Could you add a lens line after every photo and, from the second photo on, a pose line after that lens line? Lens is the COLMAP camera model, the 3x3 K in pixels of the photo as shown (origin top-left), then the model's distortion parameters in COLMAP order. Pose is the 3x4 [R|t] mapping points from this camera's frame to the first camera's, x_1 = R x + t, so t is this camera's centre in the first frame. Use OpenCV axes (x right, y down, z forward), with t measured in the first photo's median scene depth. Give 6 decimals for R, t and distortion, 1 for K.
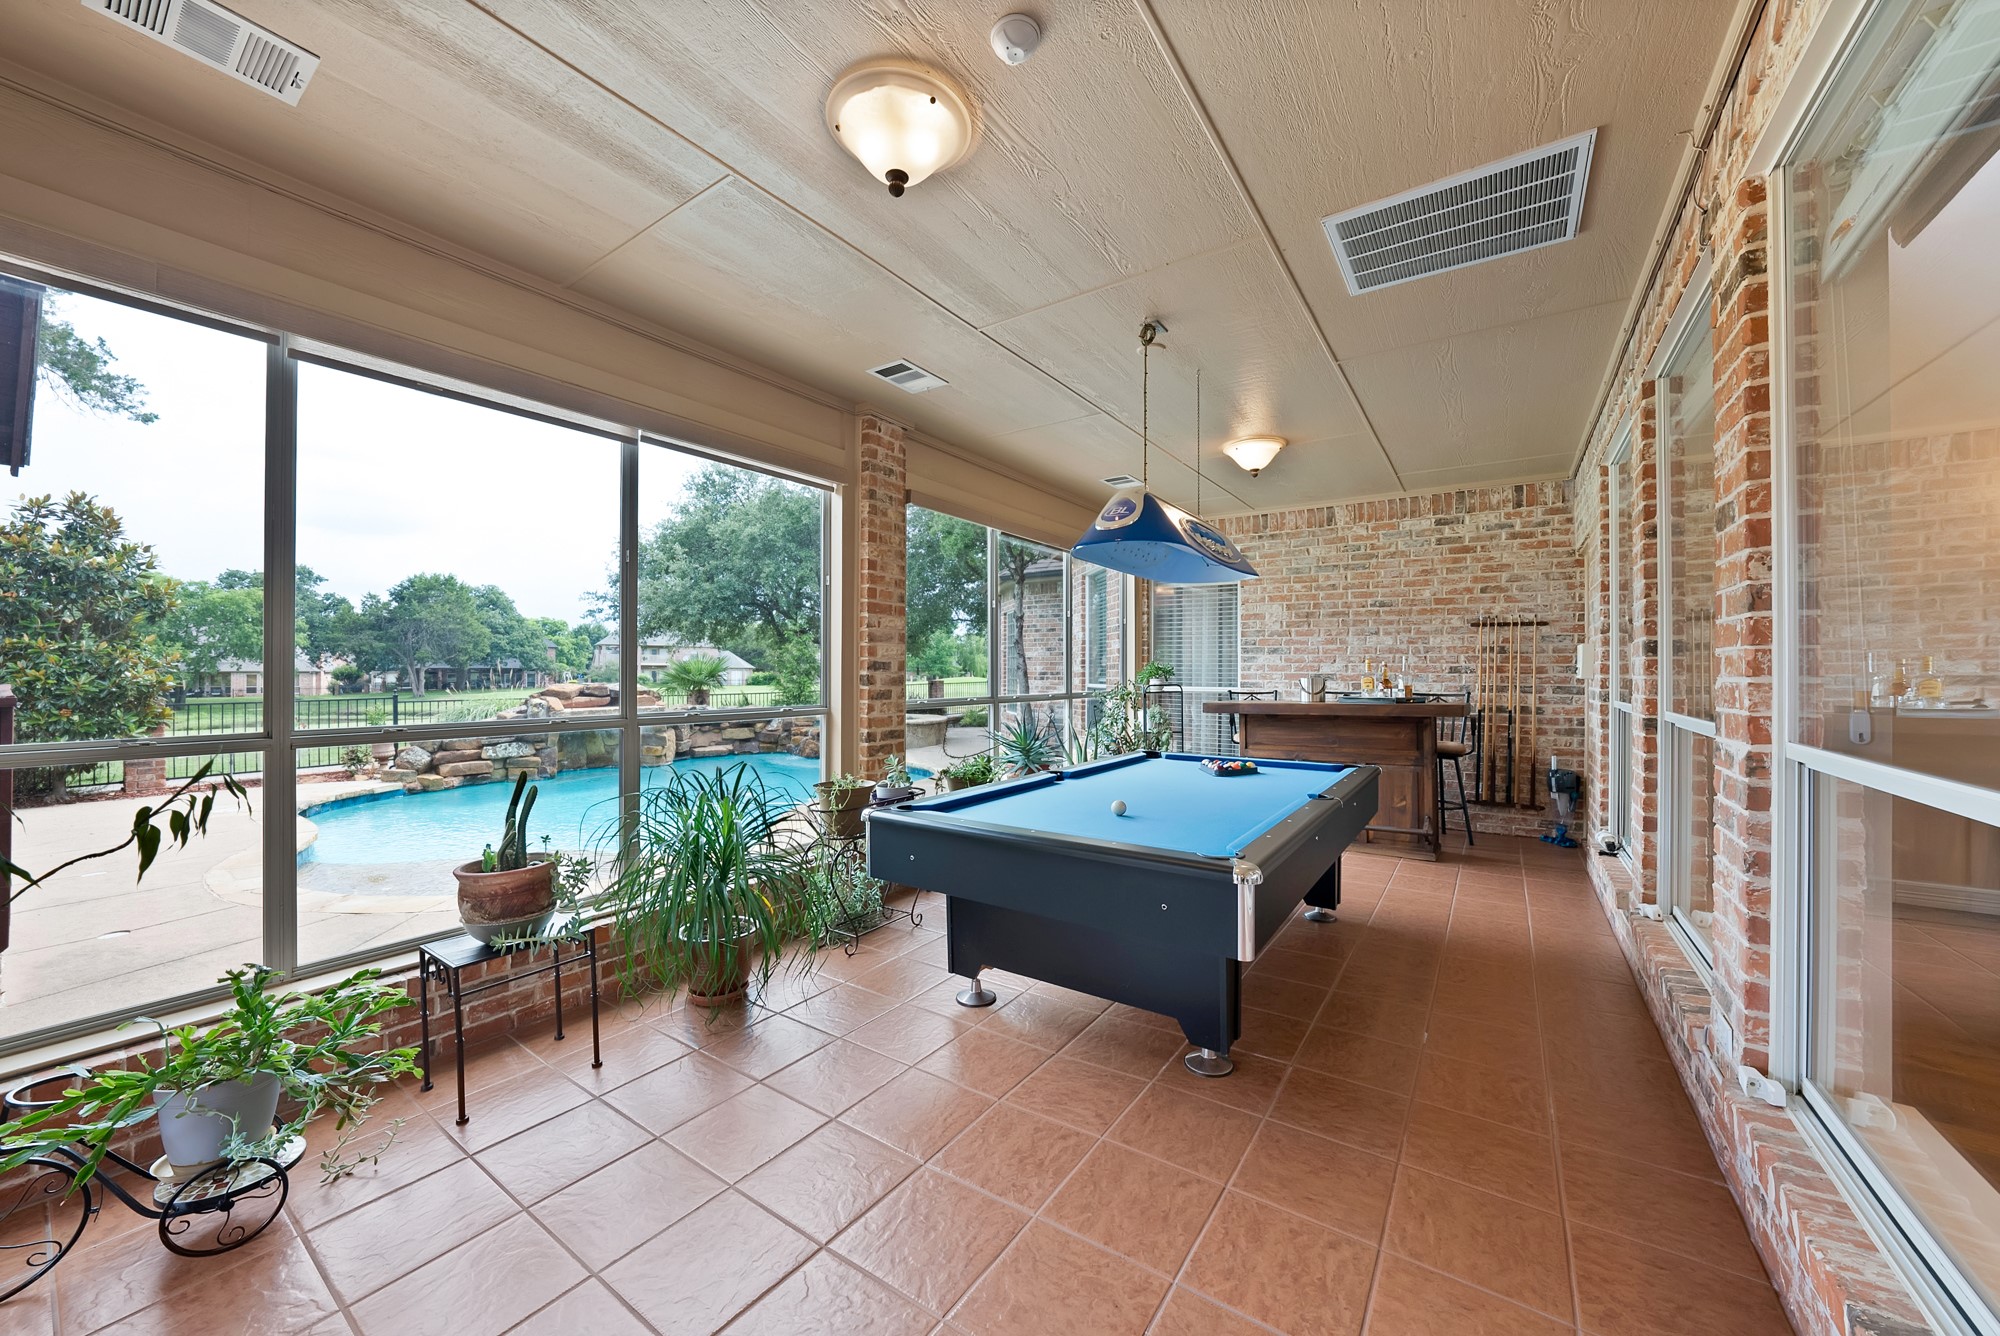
lens RADIAL K [[708.6, 0, 991.8], [0, 708.6, 667.1], [0, 0, 1]] dist [-0.008078, 0.002119]
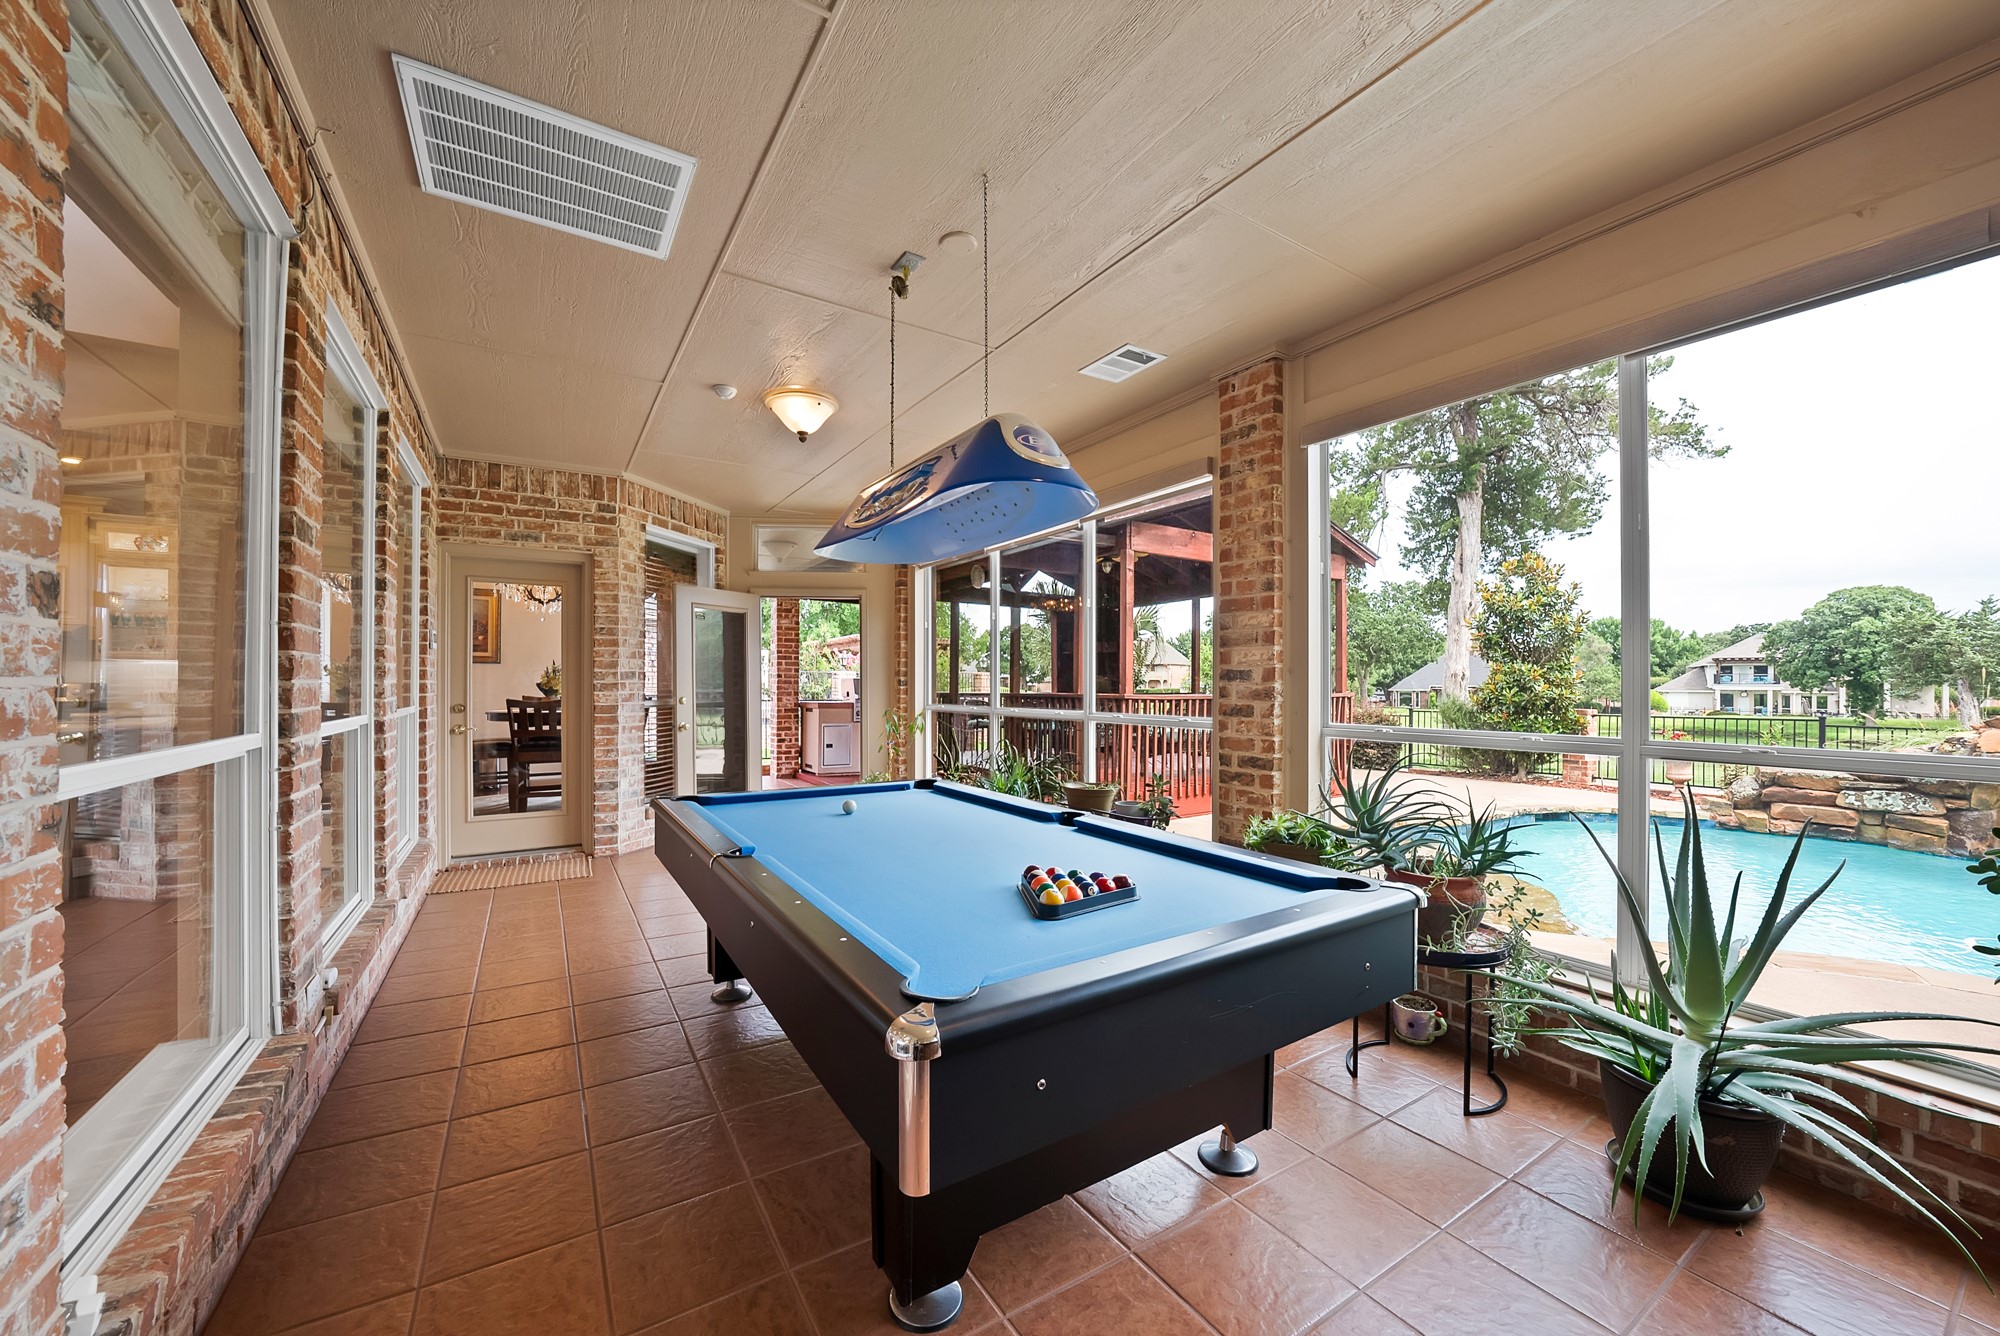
lens RADIAL K [[708.6, 0, 963.2], [0, 708.6, 687.5], [0, 0, 1]] dist [-0.008078, 0.002119]
pose [[-0.387799, 0.001910, -0.921742, 0.320028], [0.000145, 0.999998, 0.002010, 0.004805], [0.921744, 0.000646, -0.387799, 0.457135]]
